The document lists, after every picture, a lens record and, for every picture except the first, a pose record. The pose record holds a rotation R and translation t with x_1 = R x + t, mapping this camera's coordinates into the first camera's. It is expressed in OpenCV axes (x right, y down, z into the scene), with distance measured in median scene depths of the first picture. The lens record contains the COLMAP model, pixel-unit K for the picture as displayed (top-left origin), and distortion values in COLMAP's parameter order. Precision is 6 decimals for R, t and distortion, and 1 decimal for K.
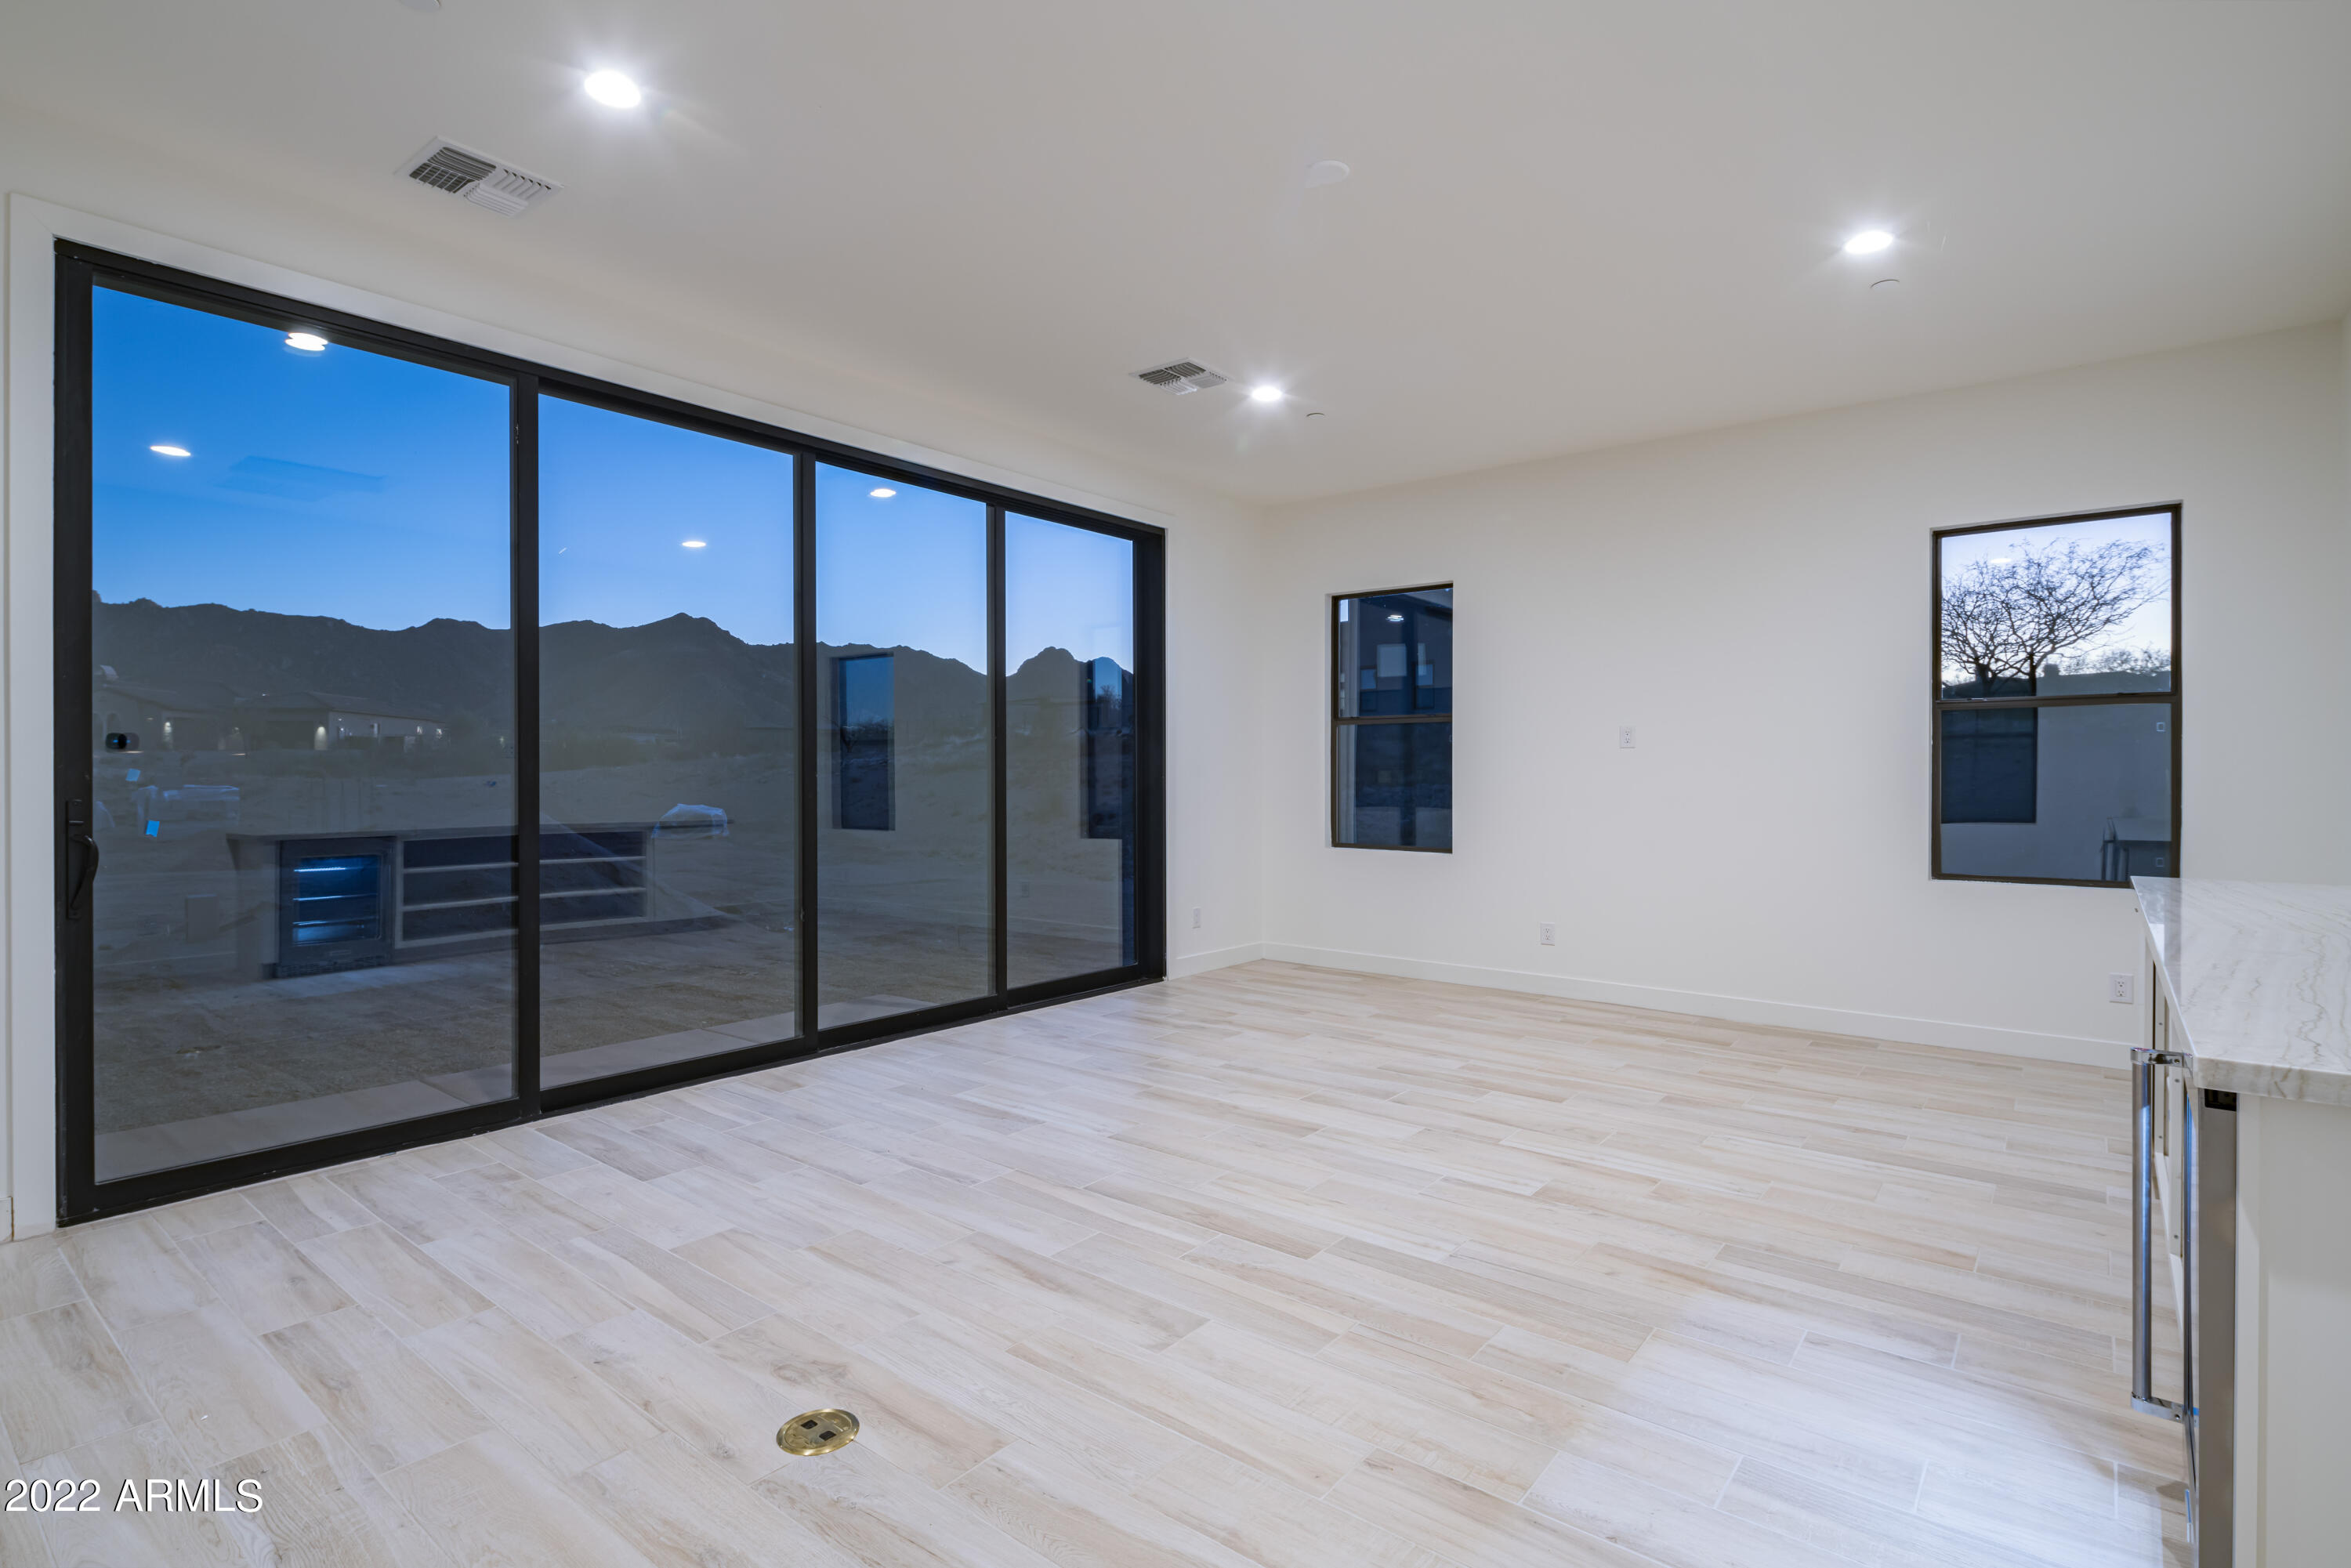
lens RADIAL K [[1145.7, 0, 1173.1], [0, 1145.7, 787.5], [0, 0, 1]] dist [0.002055, -0.000341]
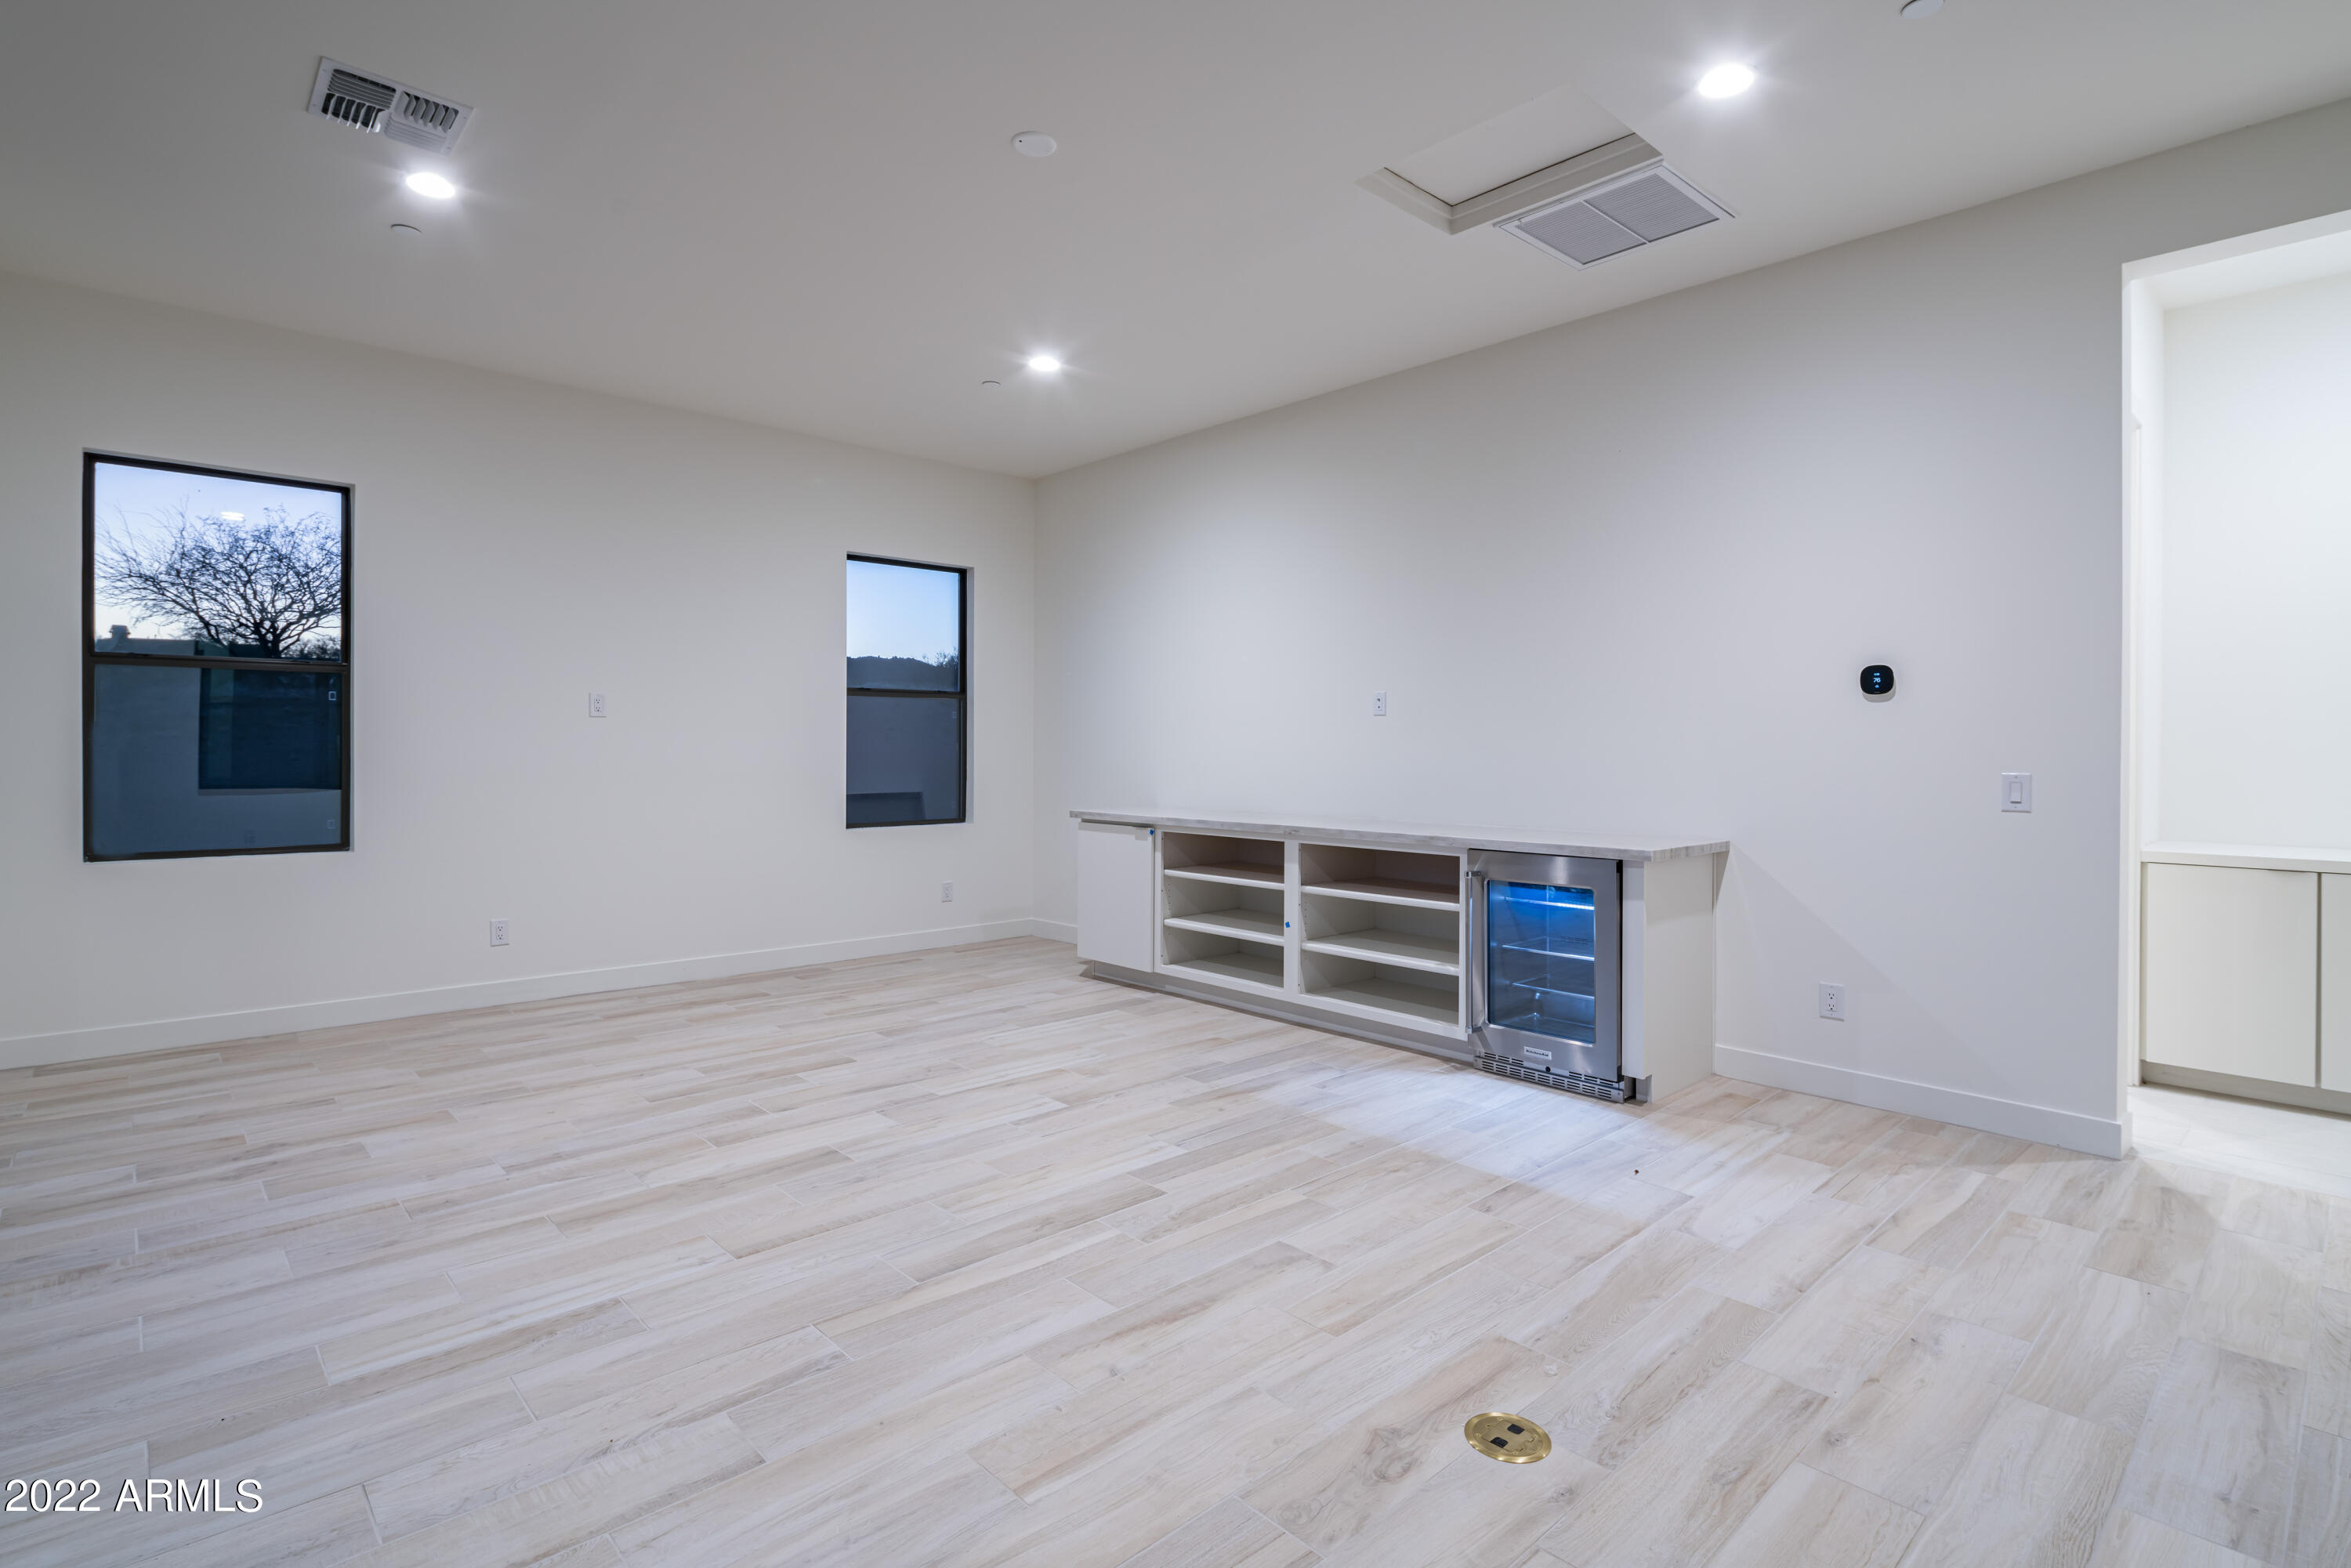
lens RADIAL K [[1130.7, 0, 1168.2], [0, 1130.7, 779.9], [0, 0, 1]] dist [0.002687, 0.000076]
pose [[0.140361, -0.028409, 0.989693, -0.802685], [0.007966, 0.999588, 0.027563, -0.009129], [-0.990068, 0.004016, 0.140529, 0.725038]]
